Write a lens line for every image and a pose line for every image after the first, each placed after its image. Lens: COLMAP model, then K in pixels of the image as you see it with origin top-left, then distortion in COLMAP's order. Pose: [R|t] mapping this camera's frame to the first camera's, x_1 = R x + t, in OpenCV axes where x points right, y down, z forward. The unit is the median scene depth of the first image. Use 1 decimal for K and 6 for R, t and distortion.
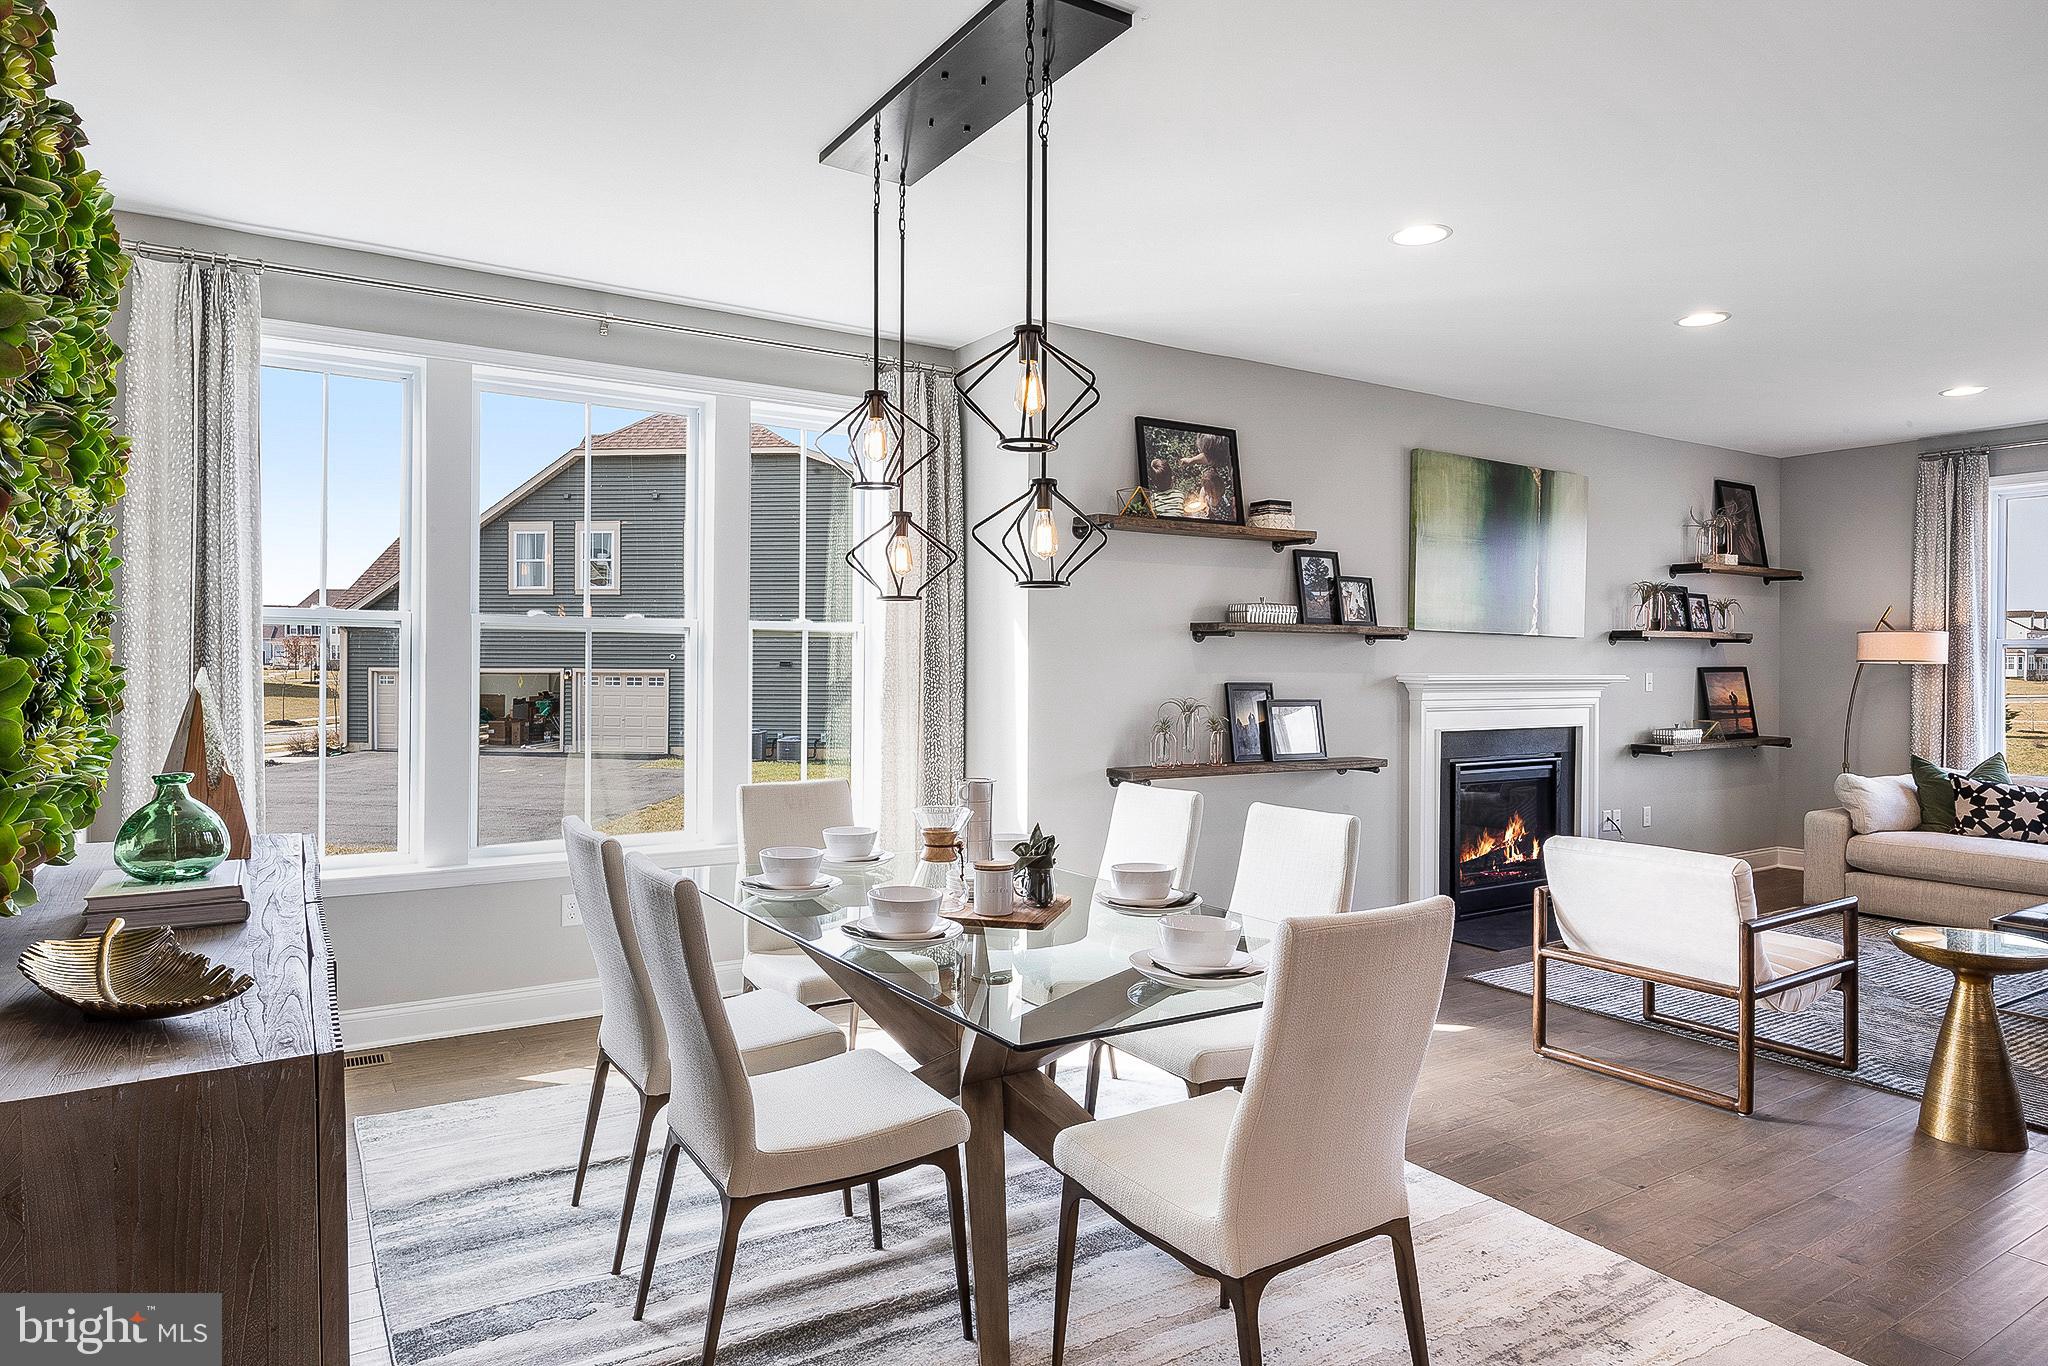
lens RADIAL K [[1193.2, 0, 1012.5], [0, 1193.2, 662.8], [0, 0, 1]] dist [0.002546, -0.004232]
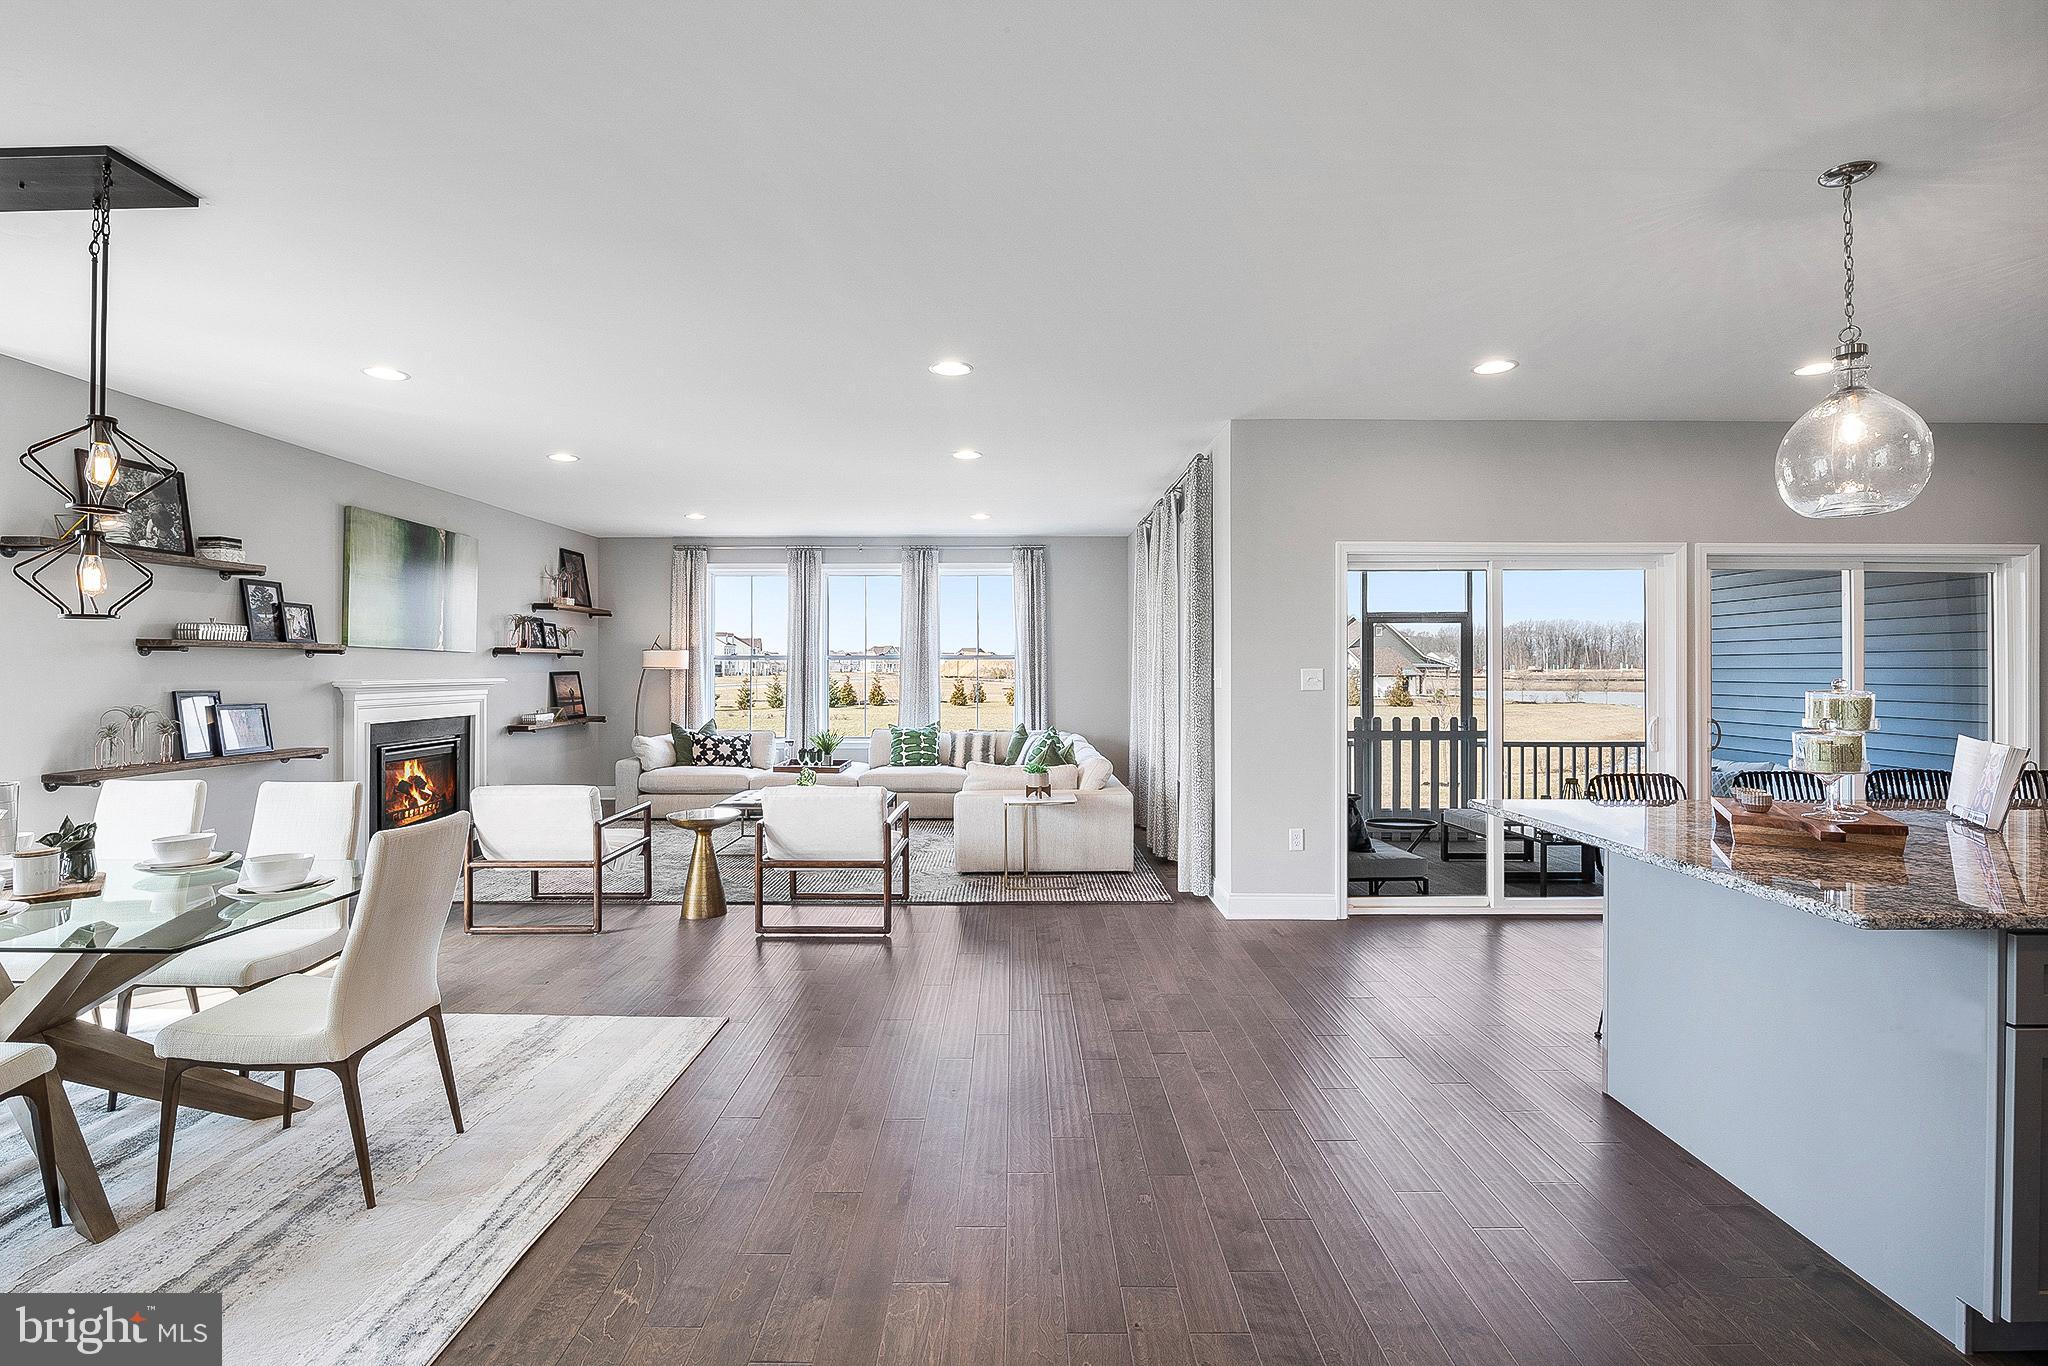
lens RADIAL K [[935.0, 0, 1011.5], [0, 935.0, 673.0], [0, 0, 1]] dist [-0.019858, -0.001880]
pose [[0.537741, -0.010687, 0.843042, -0.134622], [0.003467, 0.999939, 0.010464, -0.007321], [-0.843103, -0.002704, 0.537745, -0.158402]]
